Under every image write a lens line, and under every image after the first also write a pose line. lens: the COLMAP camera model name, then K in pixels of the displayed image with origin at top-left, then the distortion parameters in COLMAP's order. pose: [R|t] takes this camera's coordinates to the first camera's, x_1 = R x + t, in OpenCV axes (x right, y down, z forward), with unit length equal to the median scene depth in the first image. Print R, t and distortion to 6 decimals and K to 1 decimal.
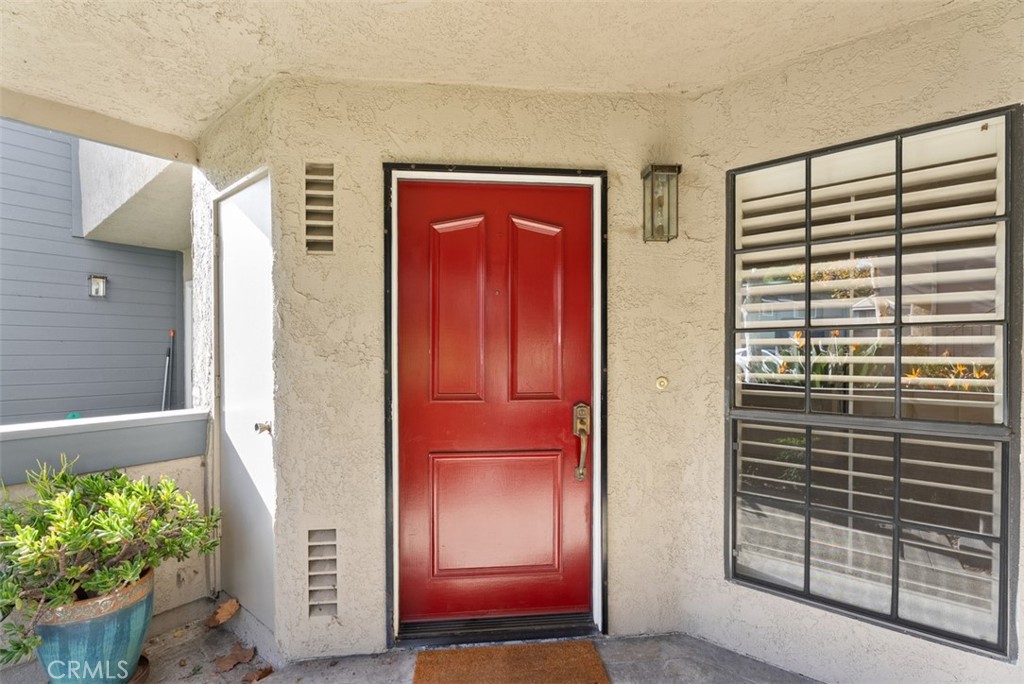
lens RADIAL K [[455.3, 0, 515.1], [0, 455.3, 356.4], [0, 0, 1]] dist [-0.000019, -0.000020]
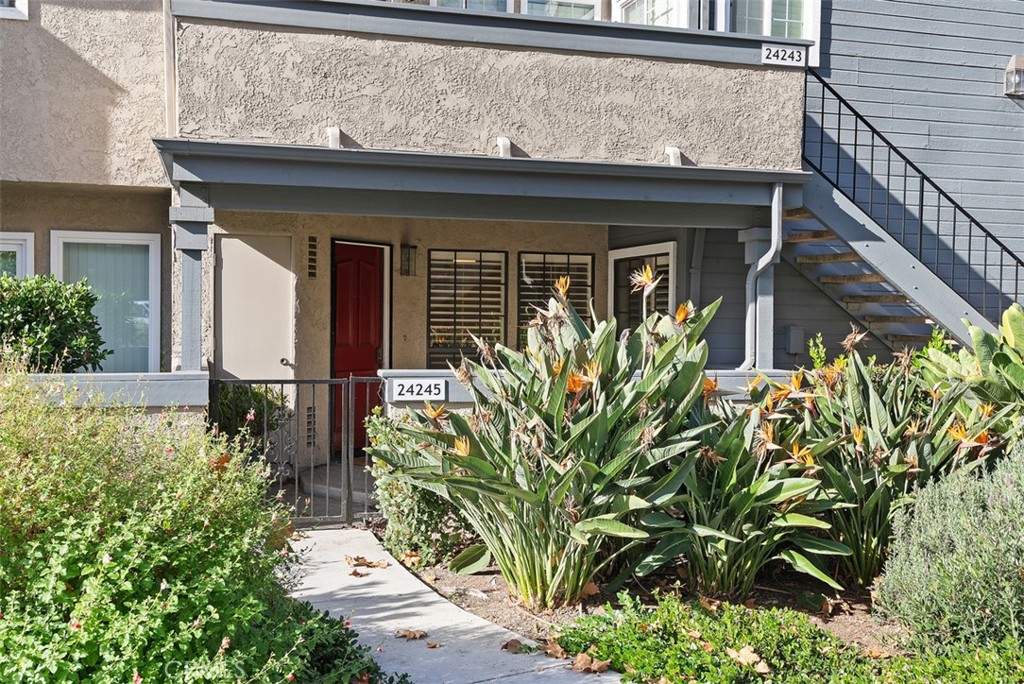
lens RADIAL K [[1121.4, 0, 513.2], [0, 1121.4, 352.5], [0, 0, 1]] dist [0.011816, 0.000000]
pose [[0.564521, -0.018378, 0.825214, -4.216515], [-0.001985, 0.999719, 0.023623, -0.003000], [-0.825416, -0.014974, 0.564326, -2.743660]]
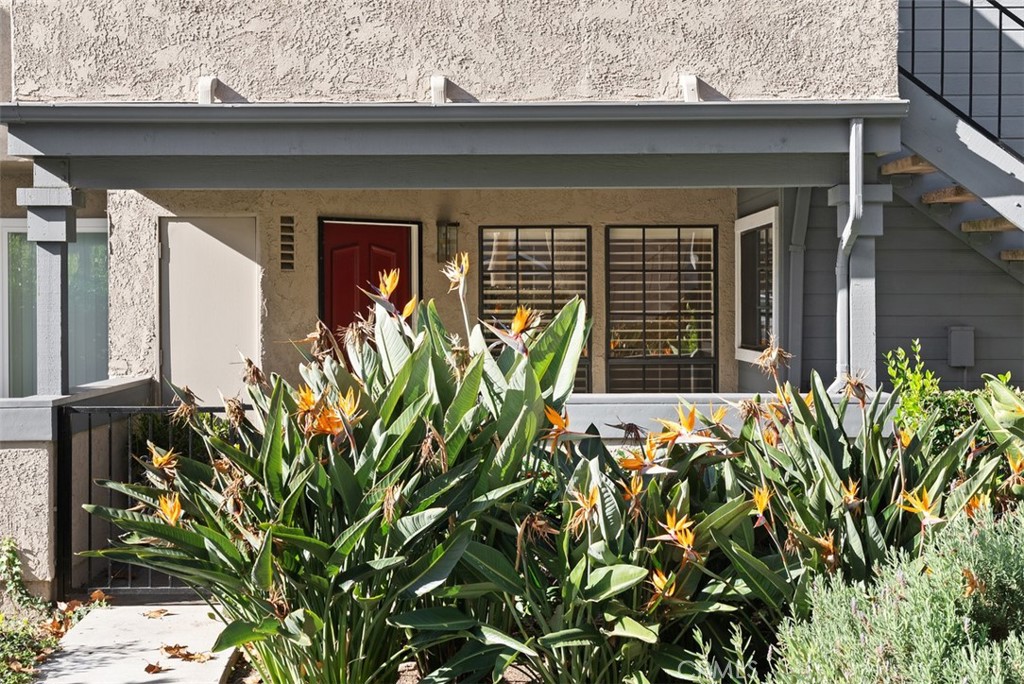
lens RADIAL K [[1485.7, 0, 511.0], [0, 1485.7, 332.7], [0, 0, 1]] dist [0.024638, 0.000000]
pose [[0.772038, -0.013909, 0.635424, -3.183412], [0.010288, 0.999903, 0.009388, -0.043688], [-0.635493, -0.000711, 0.772106, -3.620460]]
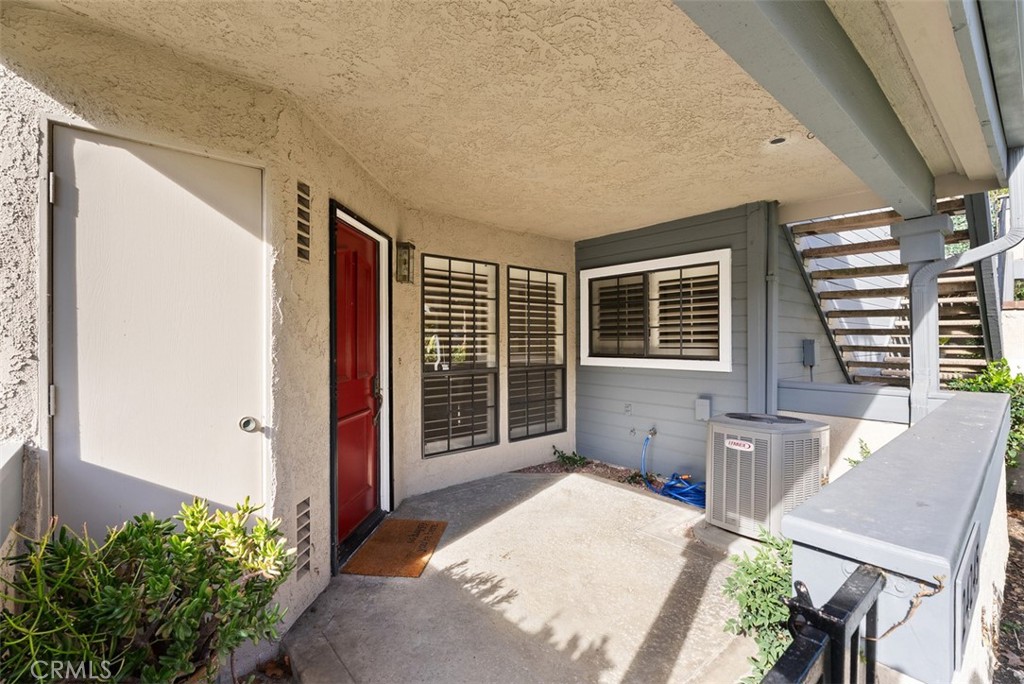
lens RADIAL K [[455.3, 0, 513.0], [0, 455.3, 341.8], [0, 0, 1]] dist [-0.000019, -0.000020]
pose [[0.168016, -0.002369, 0.985781, -1.460253], [0.013597, 0.999908, 0.000085, -0.013166], [-0.985691, 0.013390, 0.168032, 0.279324]]
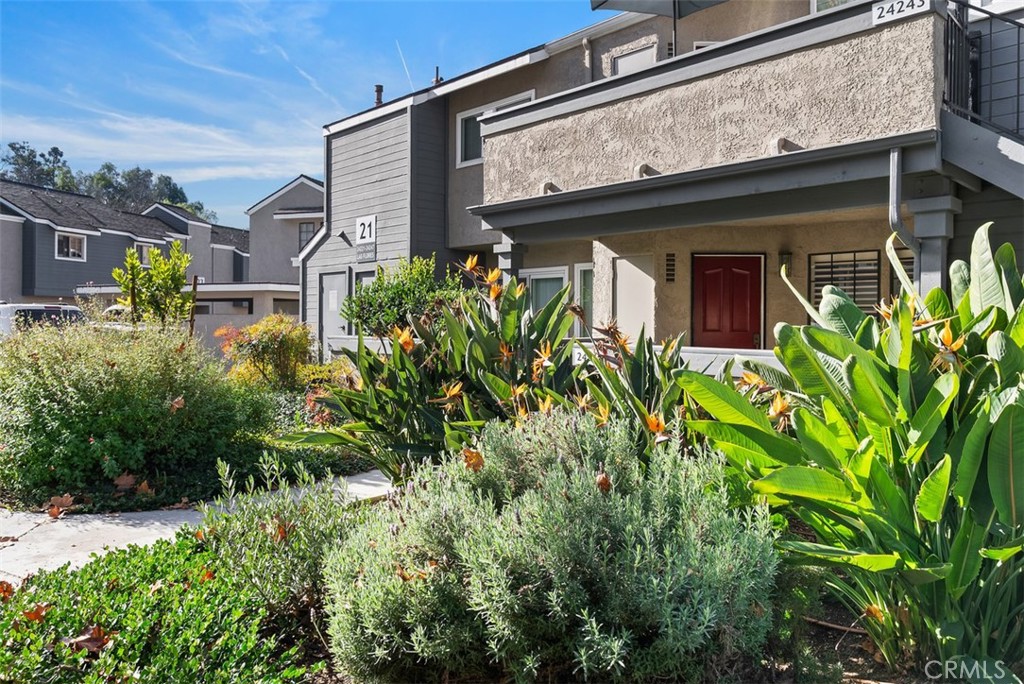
lens RADIAL K [[693.8, 0, 524.0], [0, 693.8, 321.7], [0, 0, 1]] dist [-0.015376, 0.004373]
pose [[0.994075, 0.006075, -0.108524, -0.890890], [-0.006879, 0.999952, -0.007034, 0.077498], [0.108476, 0.007739, 0.994069, -3.716639]]
